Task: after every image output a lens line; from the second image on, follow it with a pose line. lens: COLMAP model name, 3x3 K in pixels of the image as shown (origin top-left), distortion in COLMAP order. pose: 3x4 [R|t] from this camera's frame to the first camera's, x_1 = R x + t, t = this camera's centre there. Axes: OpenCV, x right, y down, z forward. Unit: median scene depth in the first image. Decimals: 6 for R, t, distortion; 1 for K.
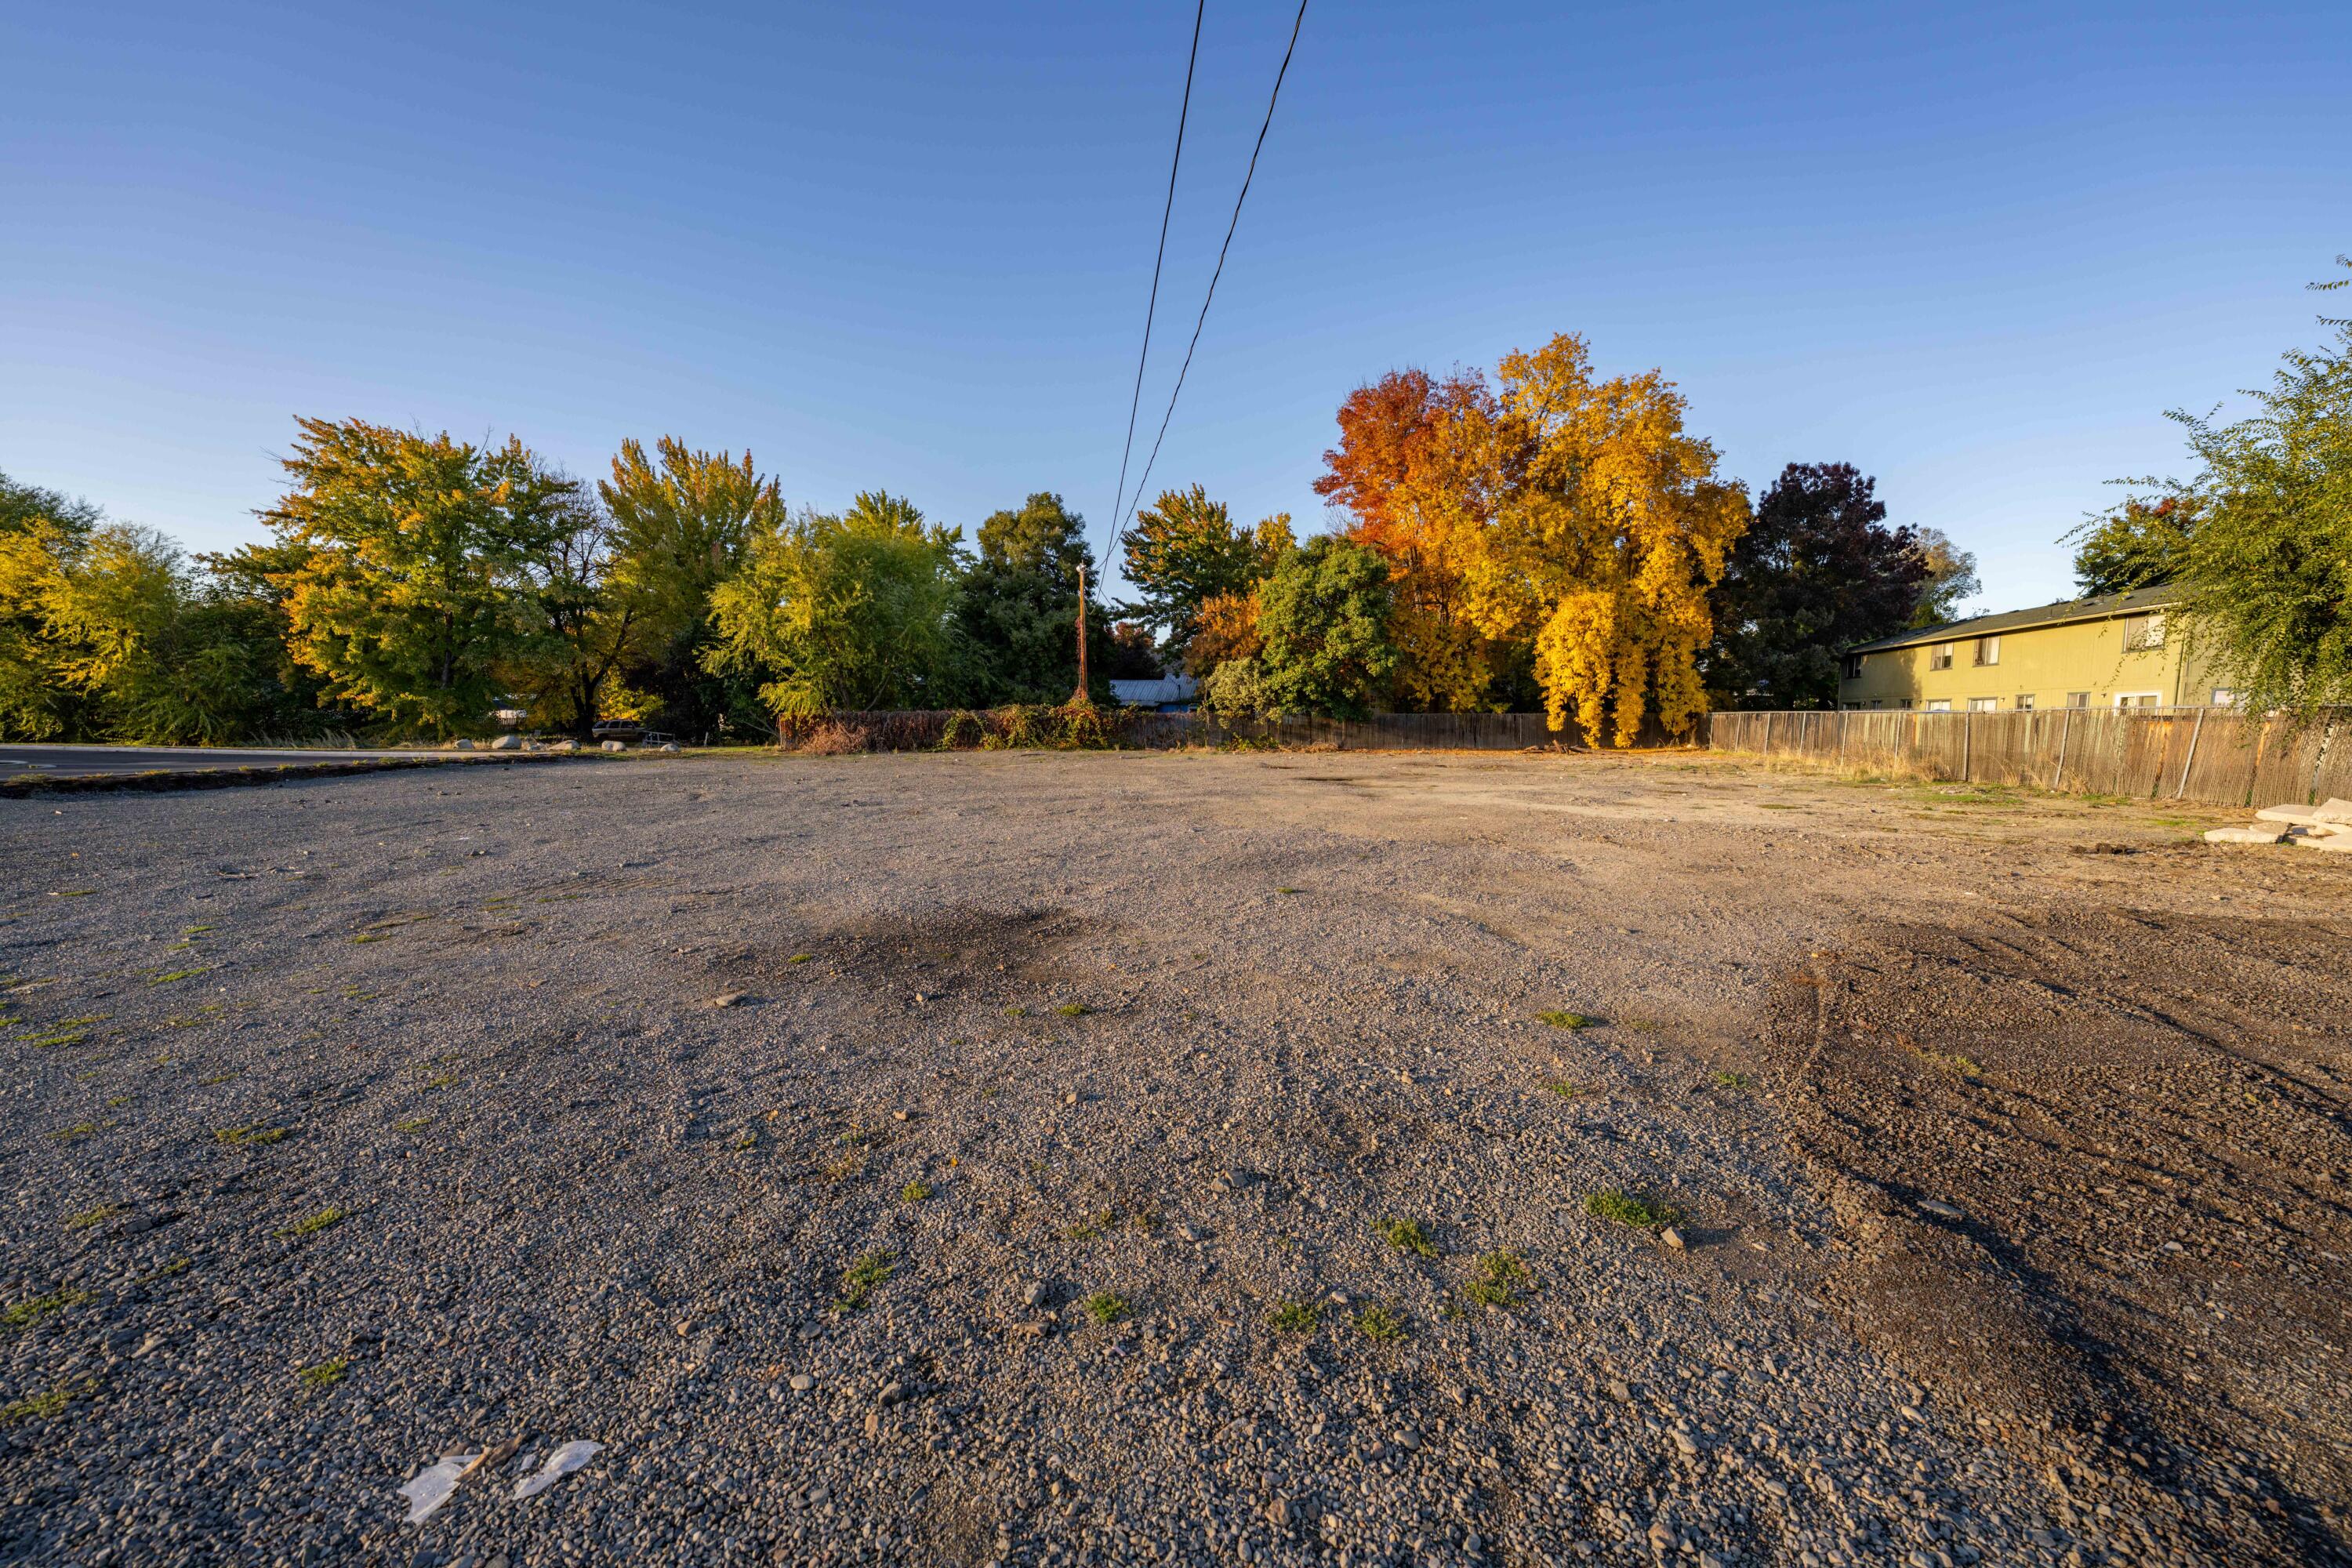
lens RADIAL K [[819.9, 0, 1176.0], [0, 819.9, 784.0], [0, 0, 1]] dist [-0.000184, 0.000283]
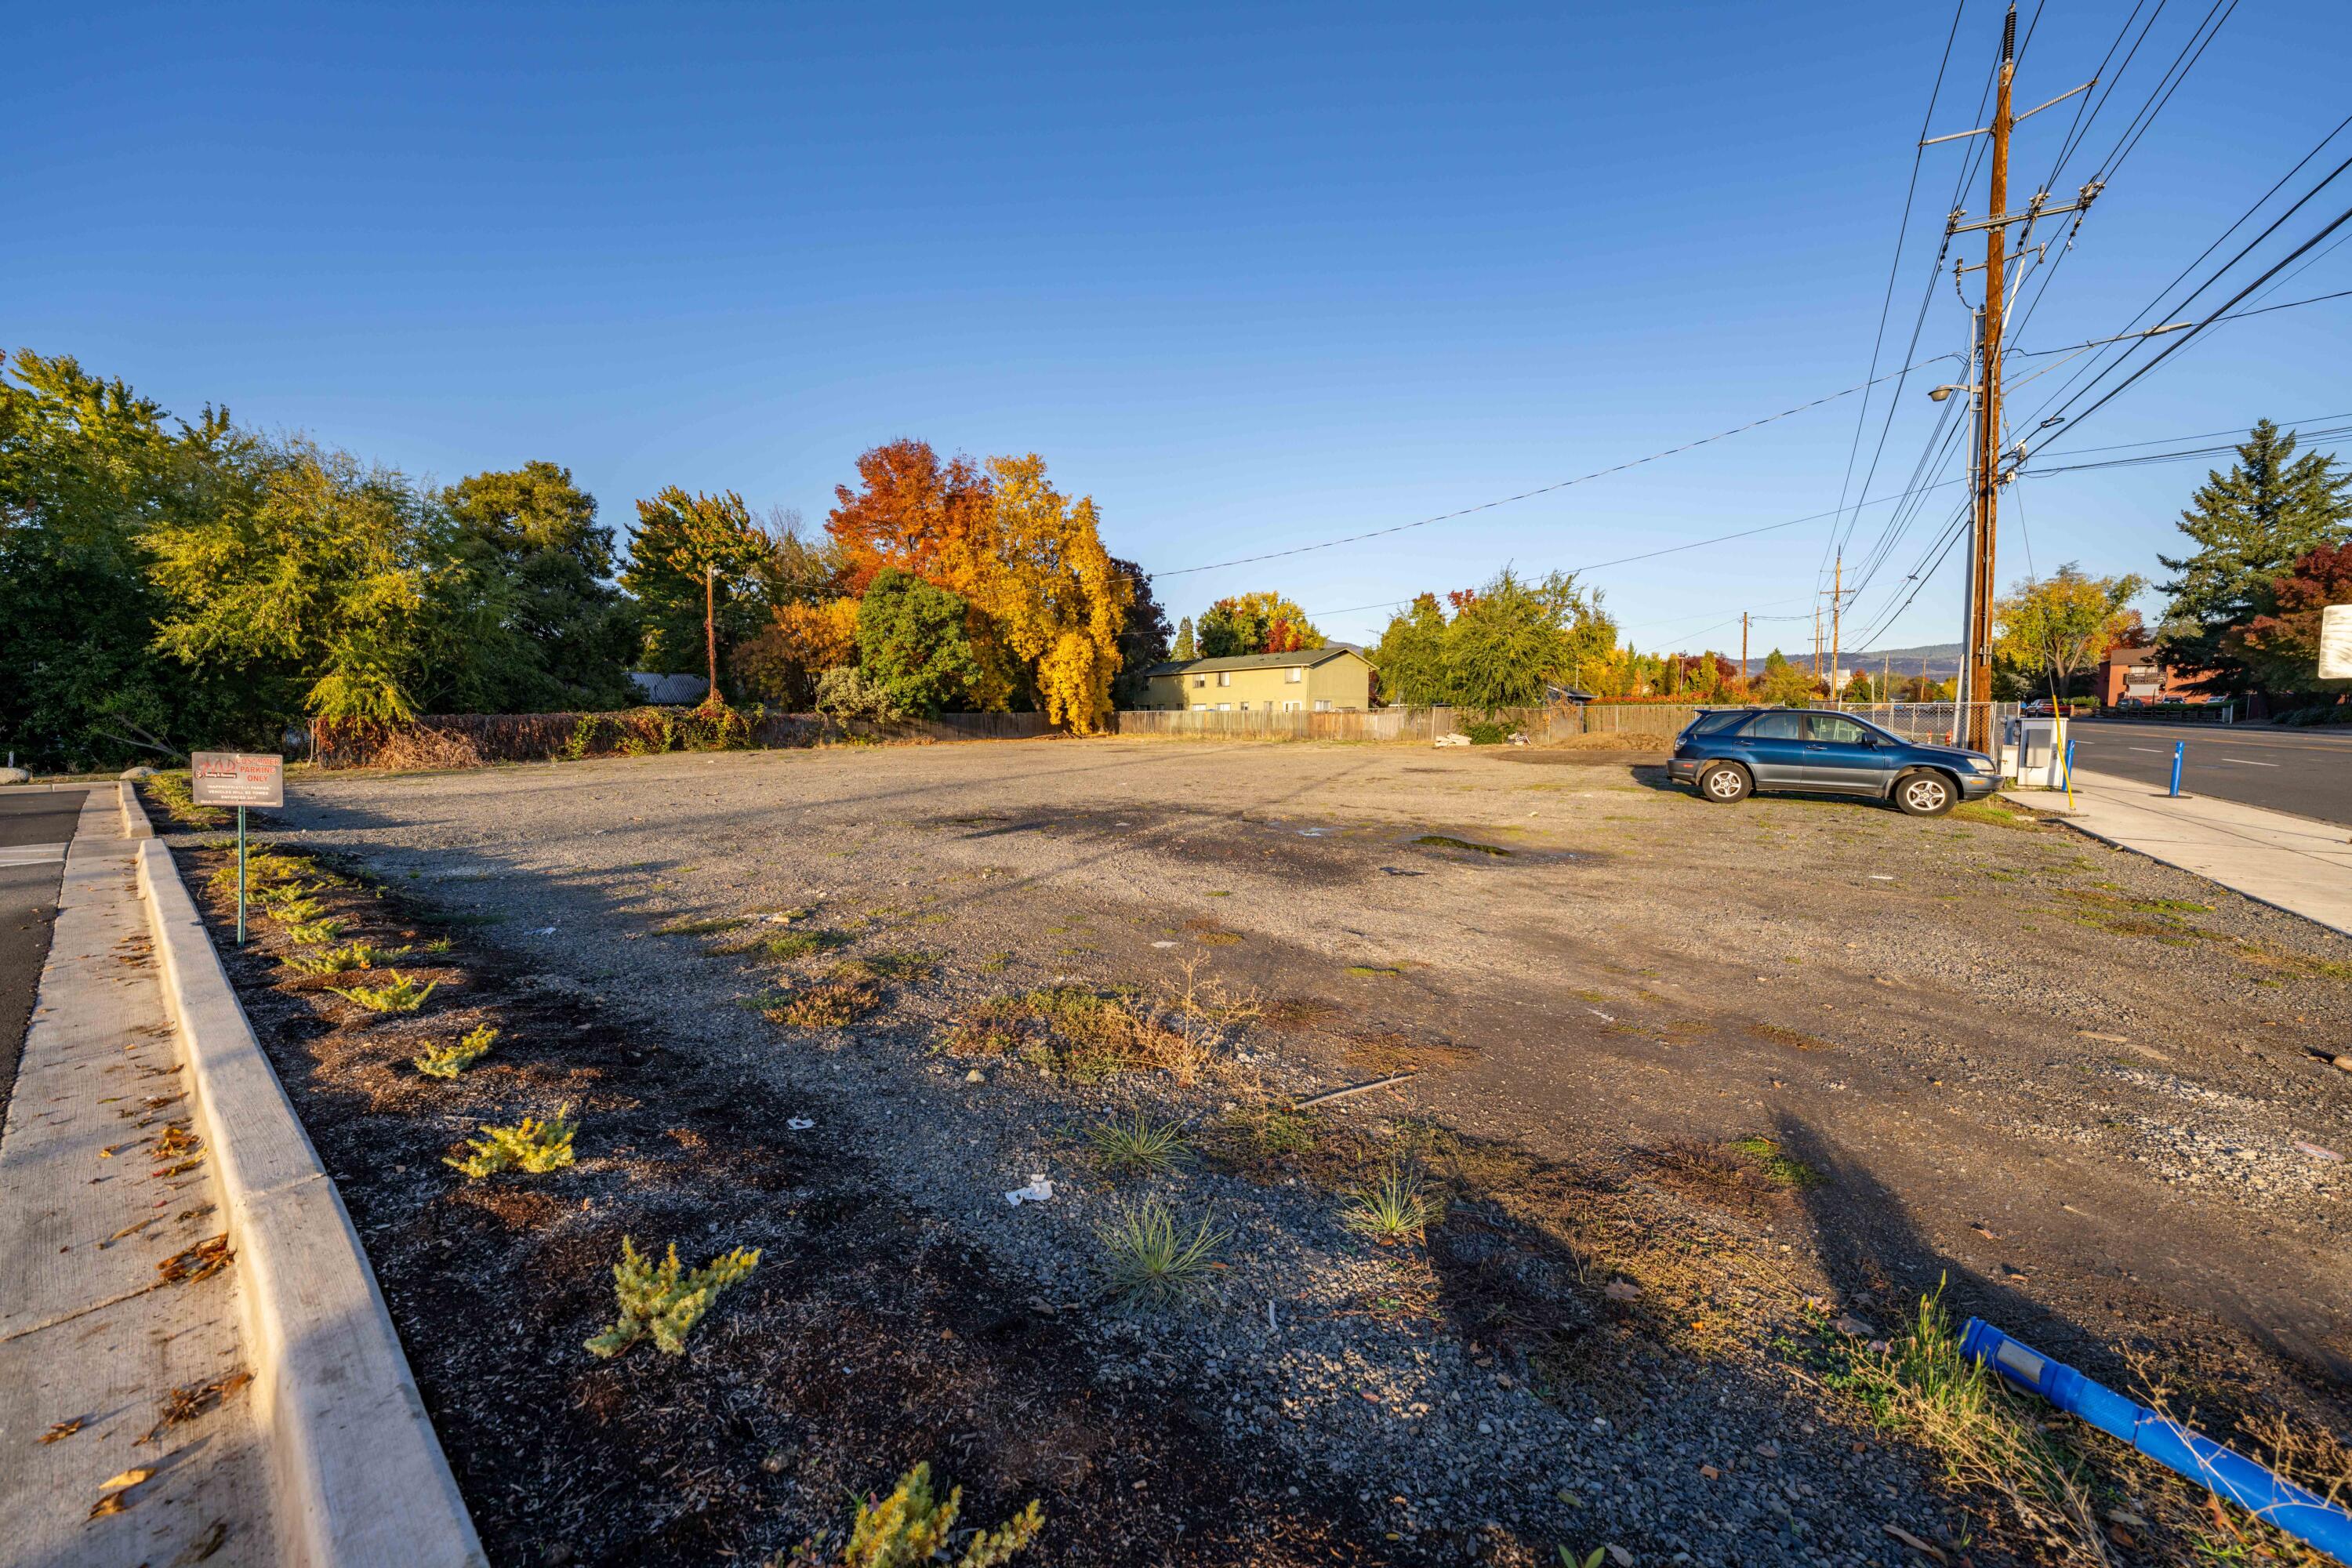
lens RADIAL K [[819.9, 0, 1176.0], [0, 819.9, 784.0], [0, 0, 1]] dist [-0.000184, 0.000283]
pose [[0.585484, -0.075117, 0.807197, -0.614595], [0.074166, 0.996485, 0.038937, 0.000559], [-0.807285, 0.037070, 0.588997, -0.046381]]
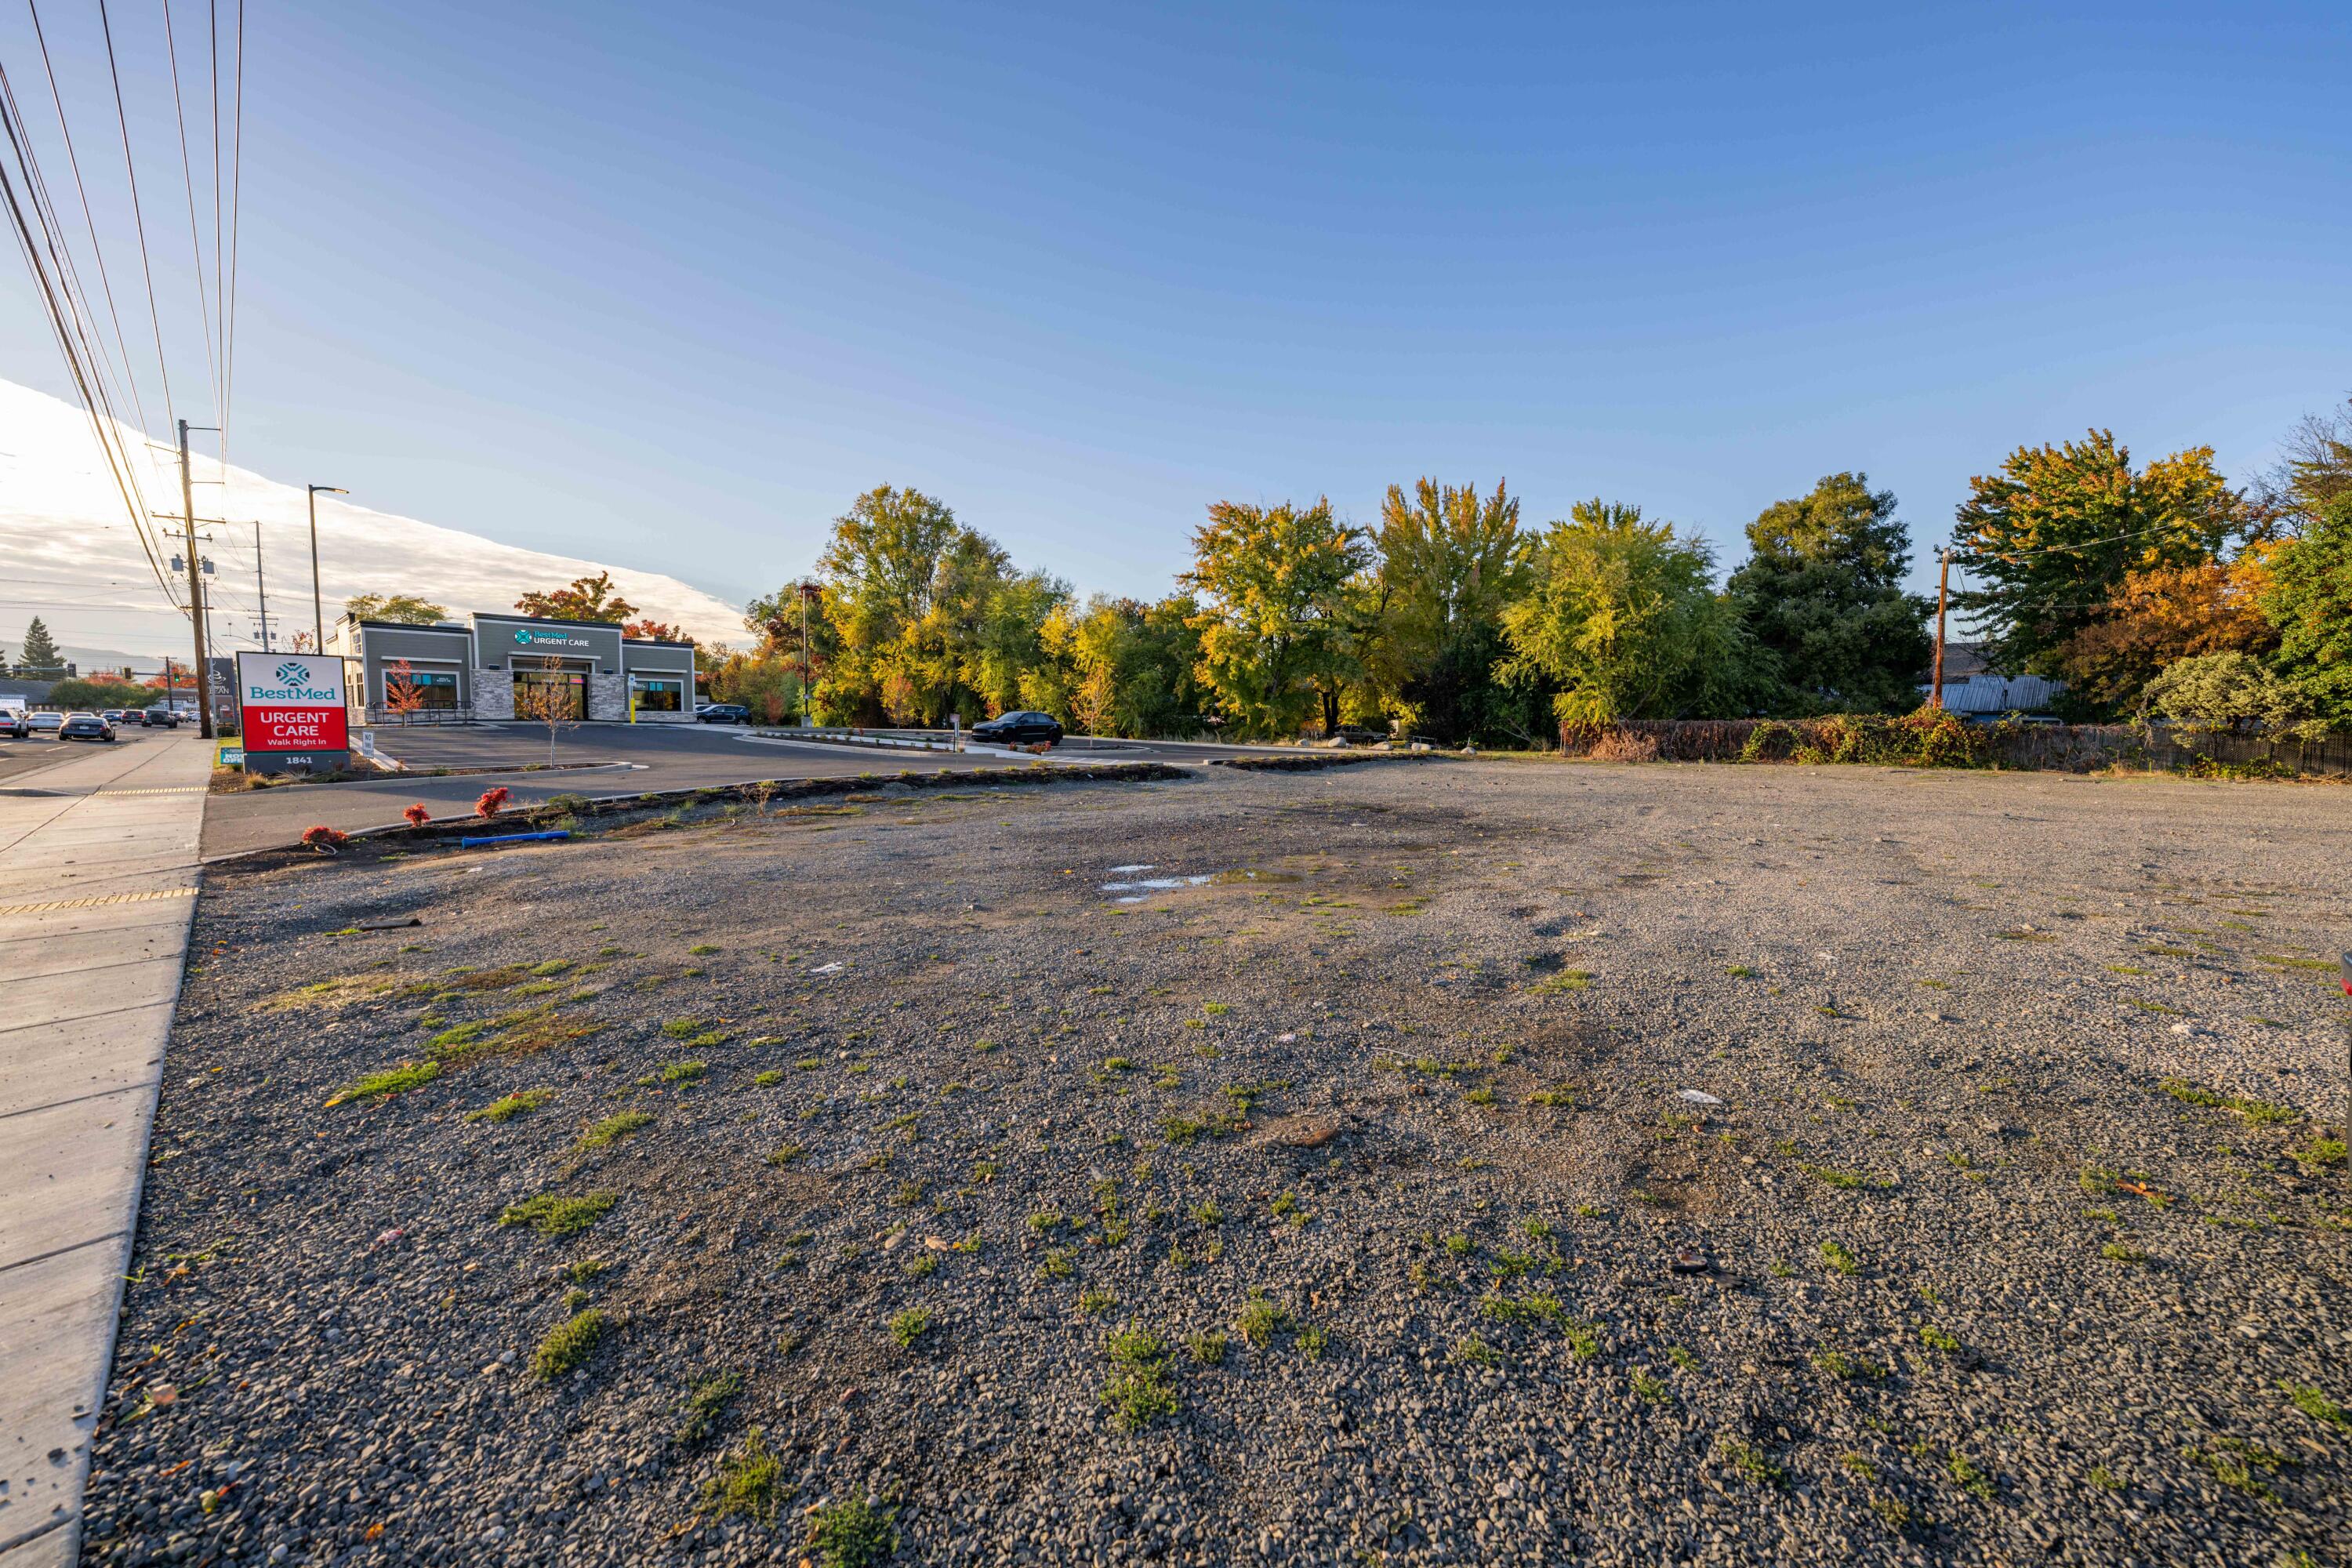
lens RADIAL K [[819.9, 0, 1176.0], [0, 819.9, 784.0], [0, 0, 1]] dist [-0.000184, 0.000283]
pose [[0.811136, 0.056050, -0.582166, -0.258830], [-0.060969, 0.998077, 0.011145, 0.013735], [0.581672, 0.026454, 0.812993, -0.149443]]
